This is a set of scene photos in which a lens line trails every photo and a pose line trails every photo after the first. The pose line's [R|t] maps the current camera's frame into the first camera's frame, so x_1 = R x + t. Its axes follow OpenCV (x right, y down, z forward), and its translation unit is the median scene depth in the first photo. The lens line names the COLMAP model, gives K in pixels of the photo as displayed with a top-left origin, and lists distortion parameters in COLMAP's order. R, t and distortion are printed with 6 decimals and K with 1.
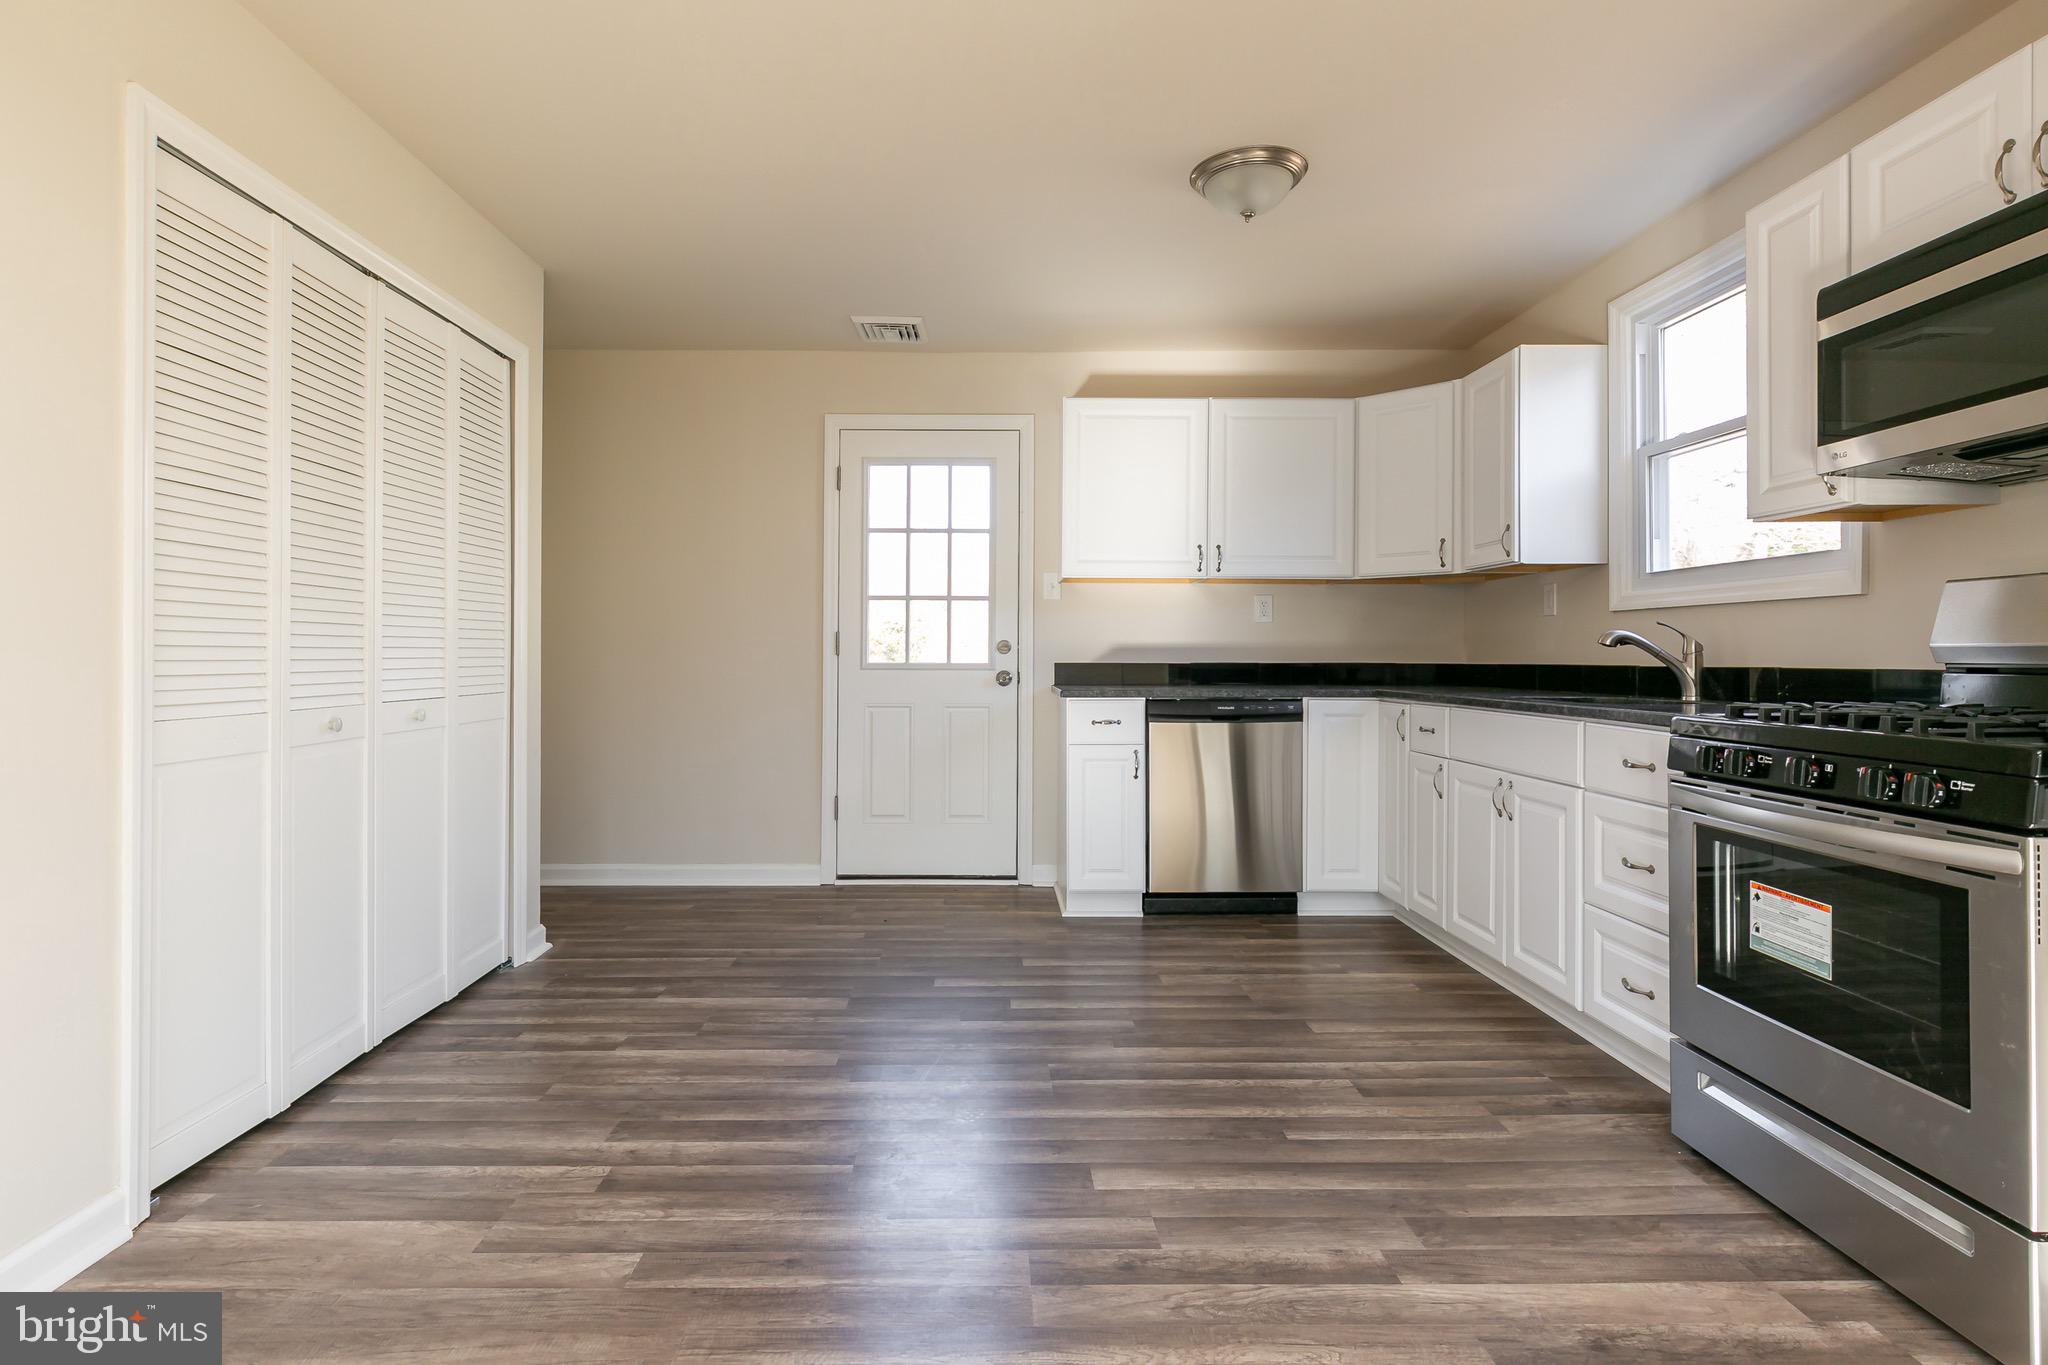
lens RADIAL K [[1026.5, 0, 981.6], [0, 1026.5, 655.1], [0, 0, 1]] dist [-0.001144, -0.000345]
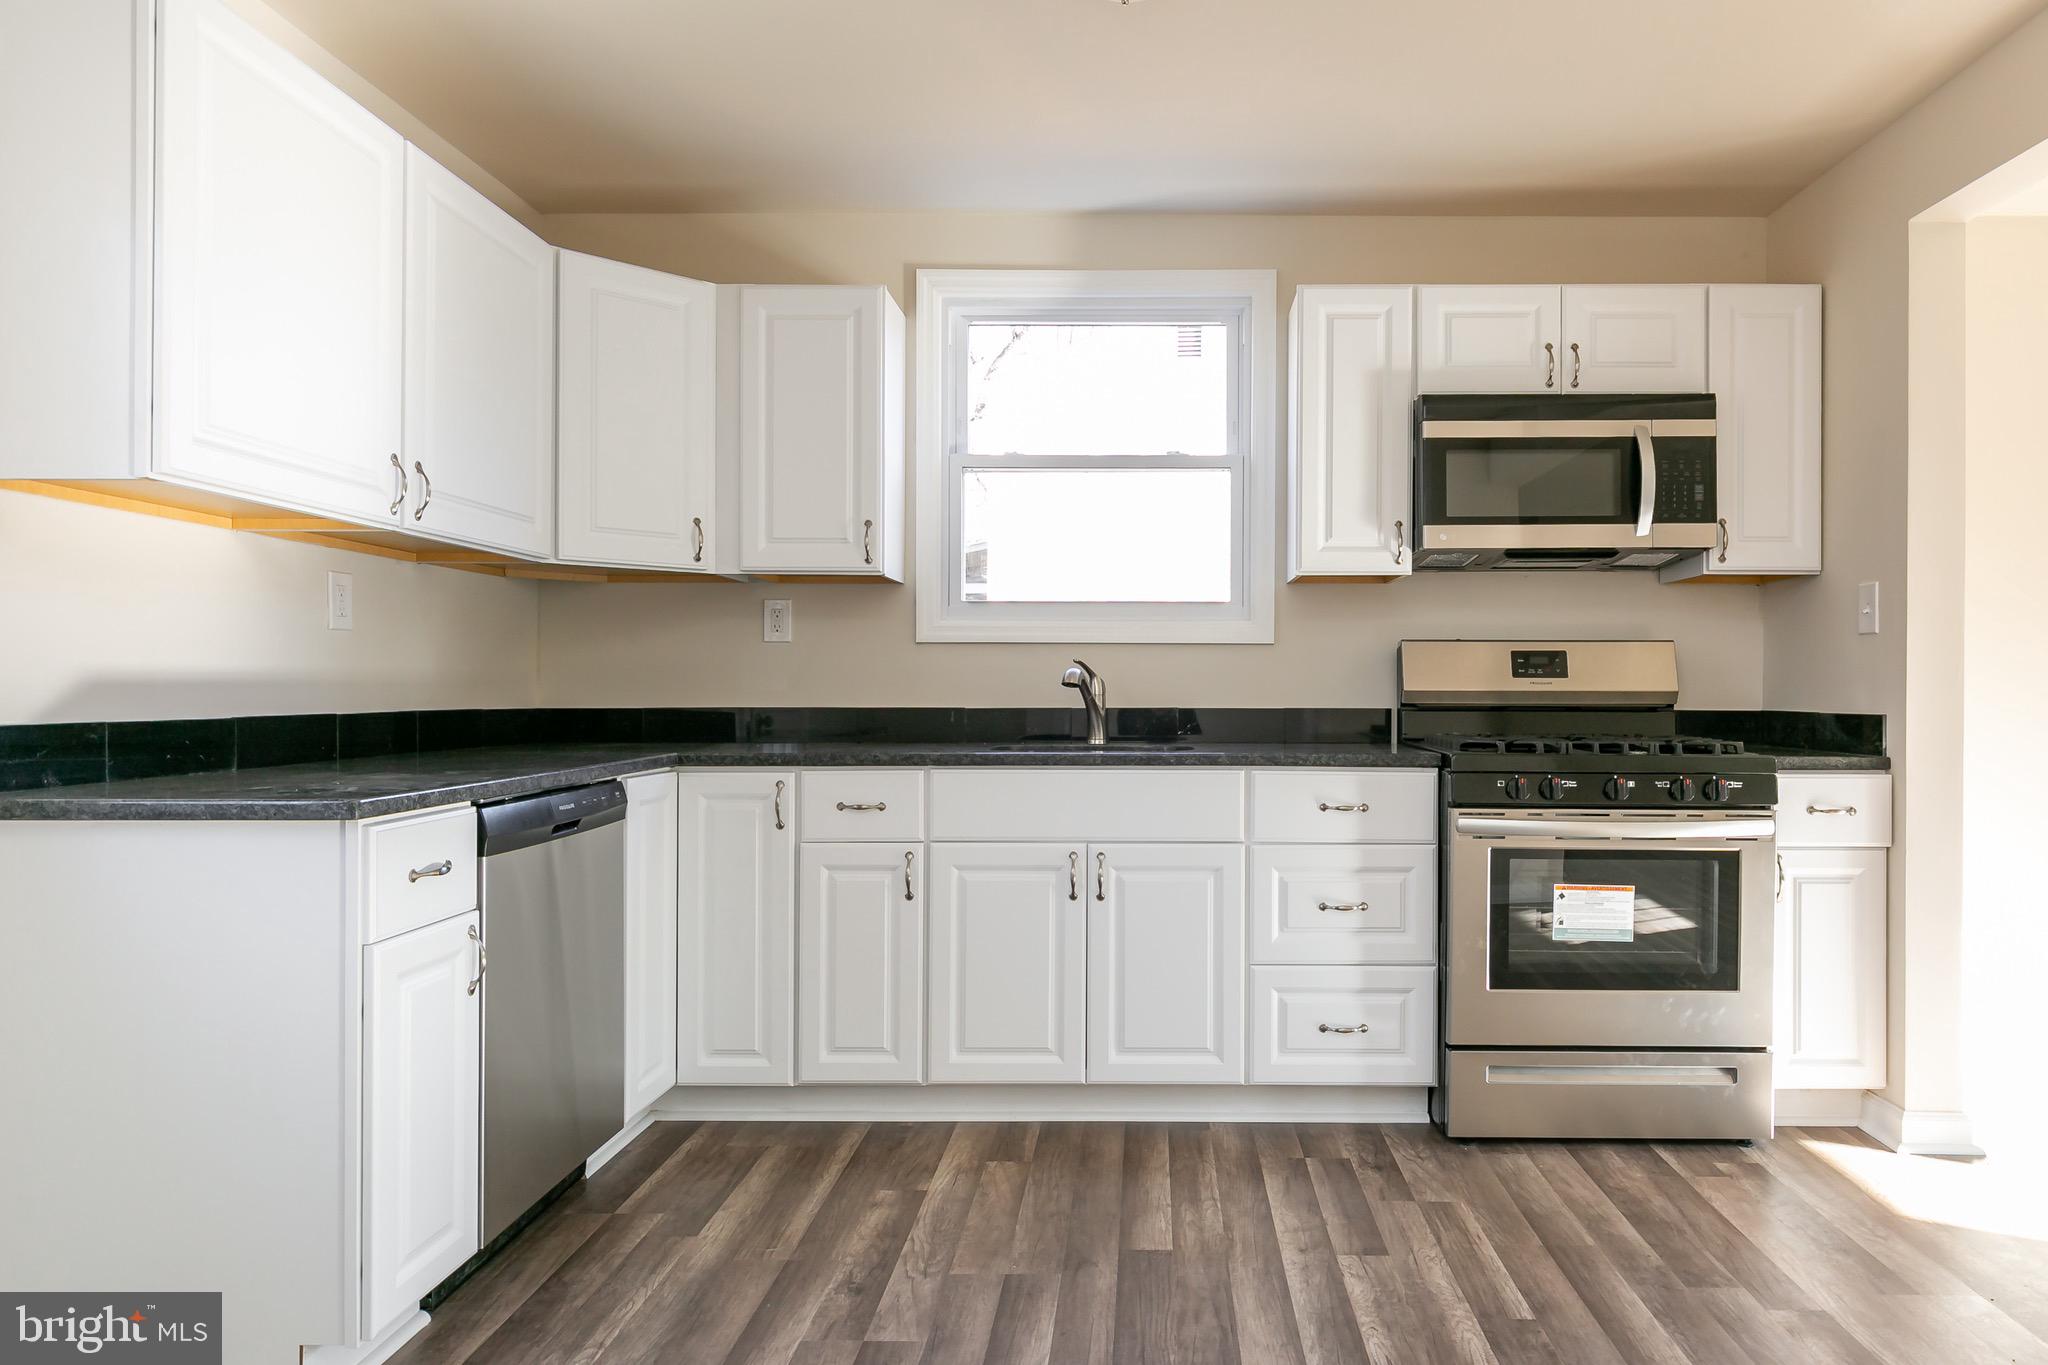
lens RADIAL K [[1299.6, 0, 1154.2], [0, 1299.6, 685.1], [0, 0, 1]] dist [0.005016, 0.001158]
pose [[-0.001589, -0.000999, 0.999998, -0.476209], [-0.003736, 0.999993, 0.000993, -0.010494], [-0.999992, -0.003735, -0.001592, 0.881626]]
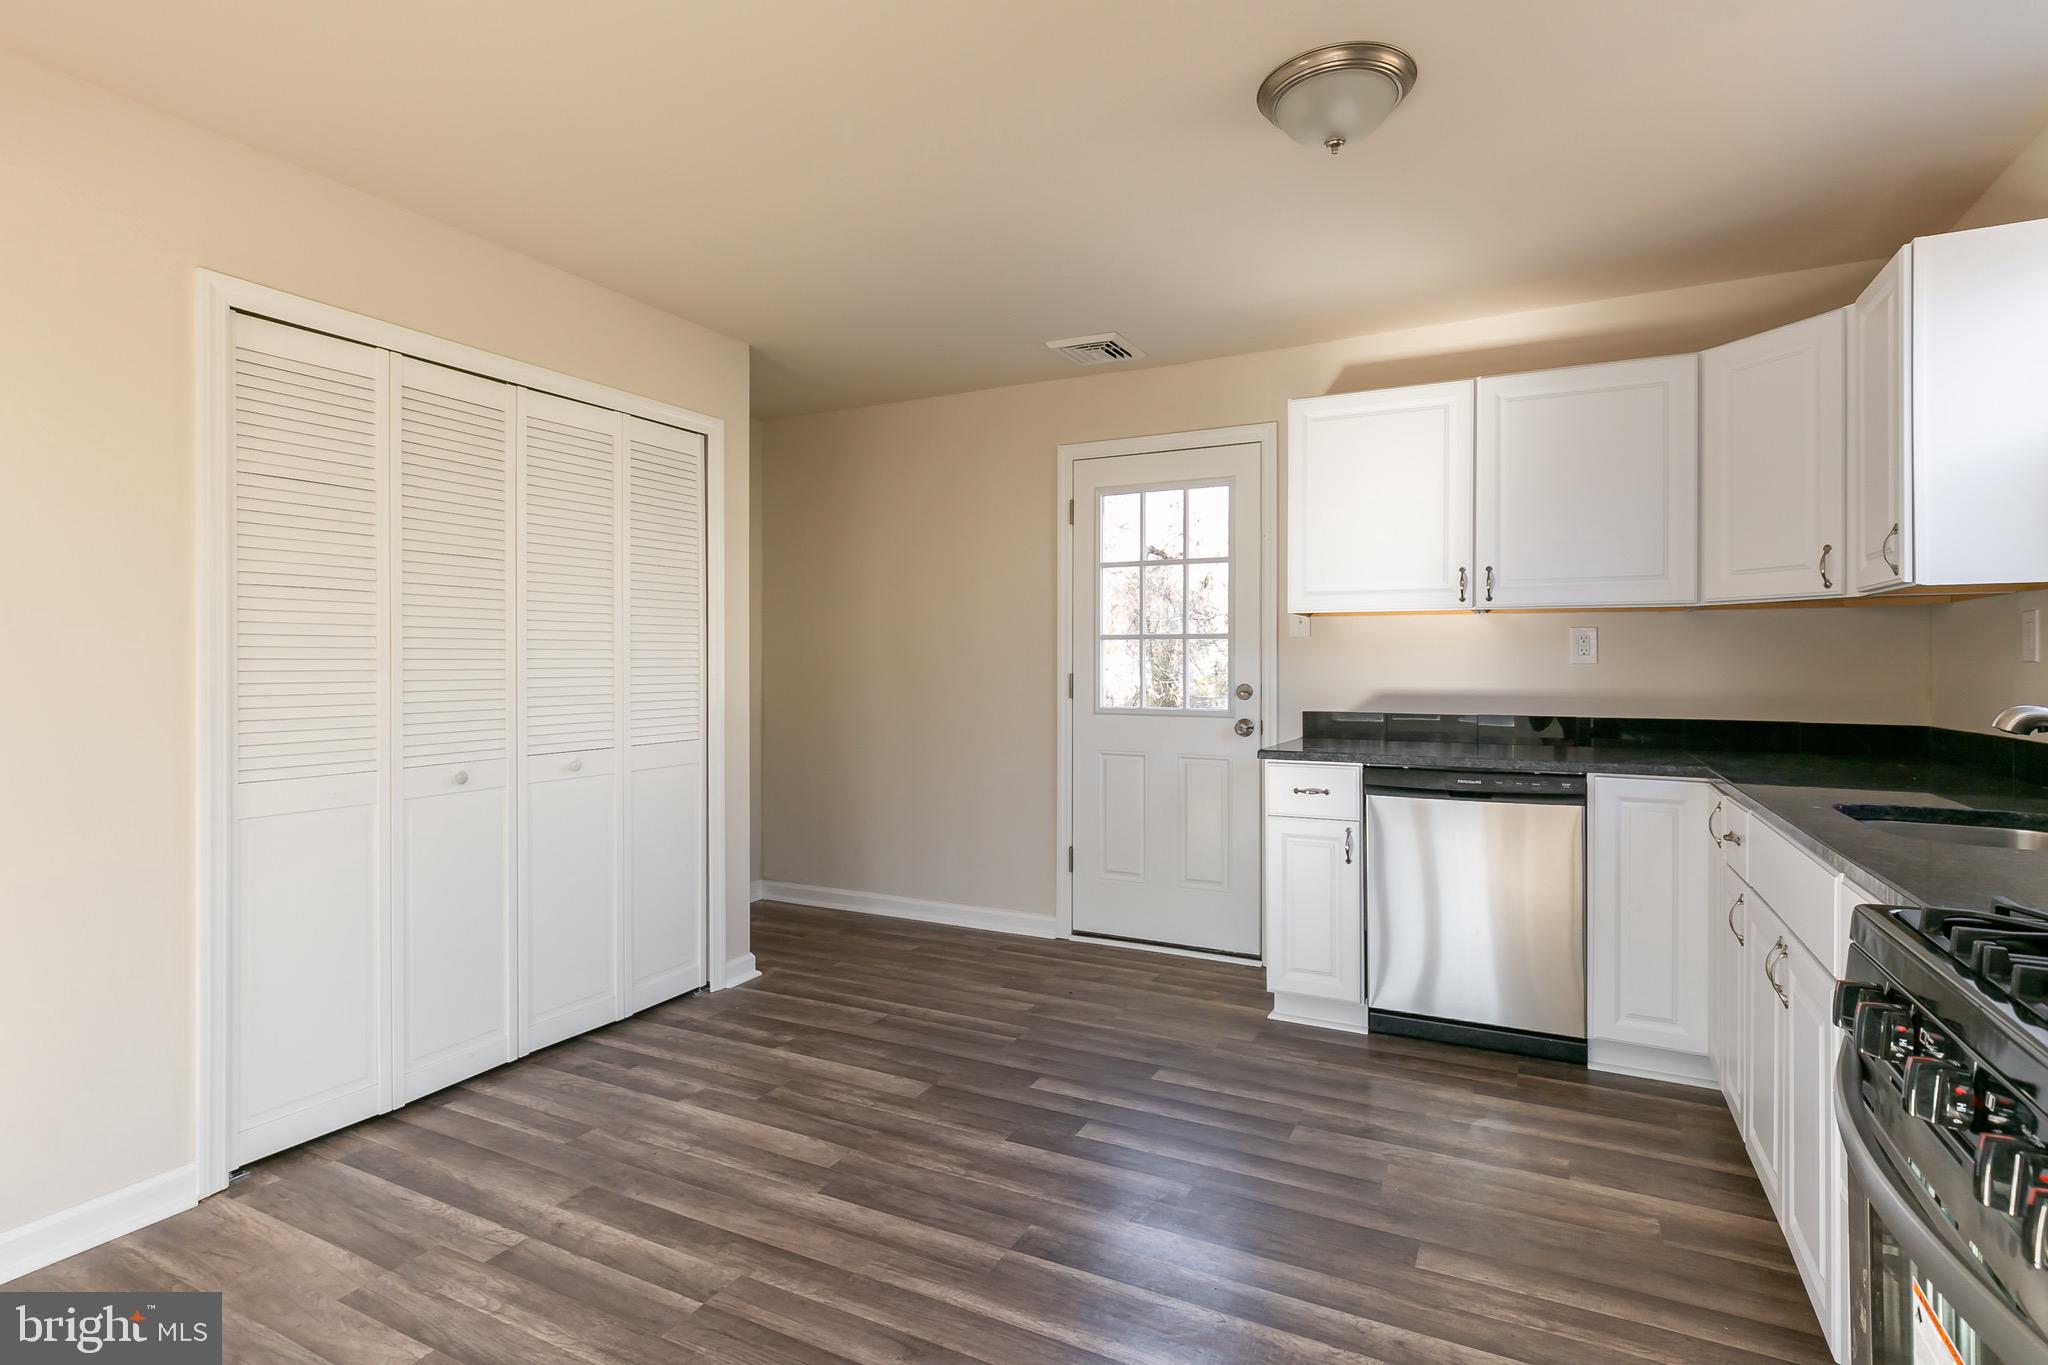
lens RADIAL K [[1007.3, 0, 1028.2], [0, 1007.3, 660.6], [0, 0, 1]] dist [0.004089, 0.000307]
pose [[0.889355, -0.002279, -0.457211, 0.353989], [0.001917, 0.999997, -0.001254, -0.047651], [0.457213, 0.000239, 0.889357, 0.217069]]
